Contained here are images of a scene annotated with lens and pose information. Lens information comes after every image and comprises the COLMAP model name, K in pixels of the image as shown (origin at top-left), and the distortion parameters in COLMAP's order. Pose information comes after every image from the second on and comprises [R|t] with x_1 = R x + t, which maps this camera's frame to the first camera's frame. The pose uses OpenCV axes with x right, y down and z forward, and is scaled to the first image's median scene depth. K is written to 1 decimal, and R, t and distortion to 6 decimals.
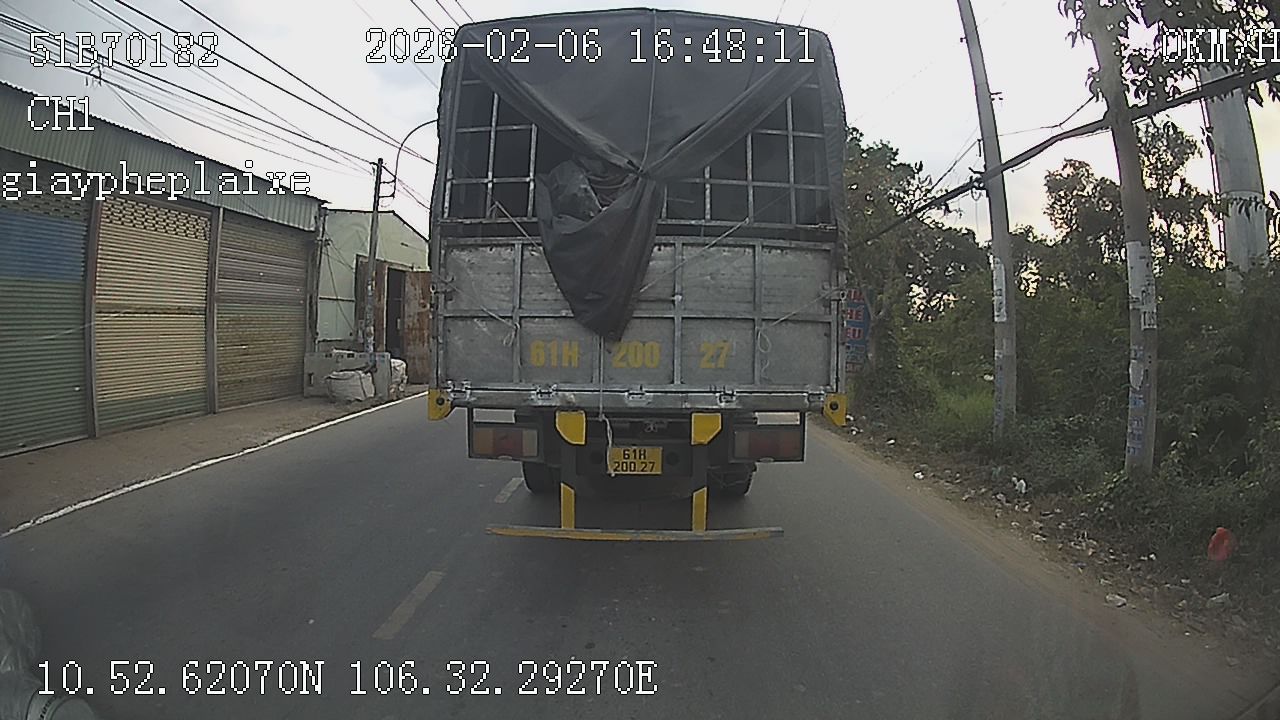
lens RADIAL K [[610.7, 0, 640.0], [0, 610.7, 360.0], [0, 0, 1]] dist [-0.095419, -0.000106]
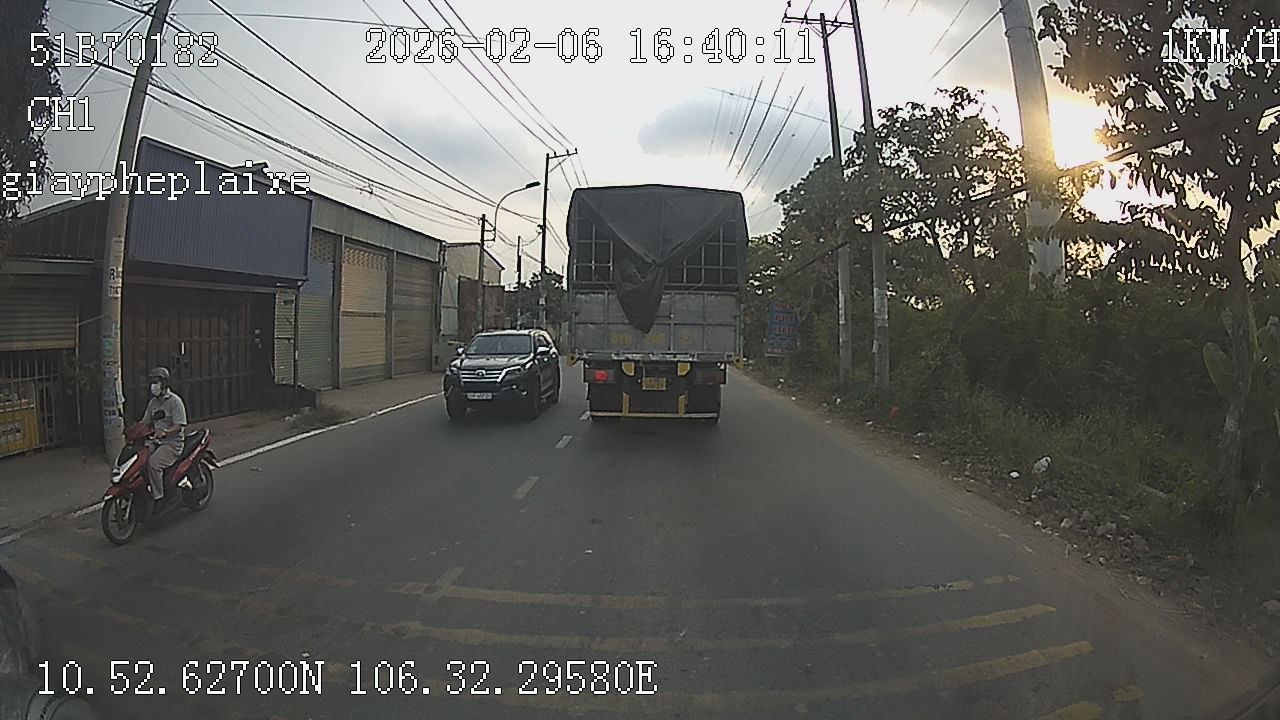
lens RADIAL K [[614.0, 0, 640.0], [0, 614.0, 360.0], [0, 0, 1]] dist [0.000377, -0.000236]
pose [[0.999791, 0.002583, -0.020257, -0.016707], [-0.002552, 0.999996, 0.001544, 0.070472], [0.020261, -0.001492, 0.999794, -1.406342]]
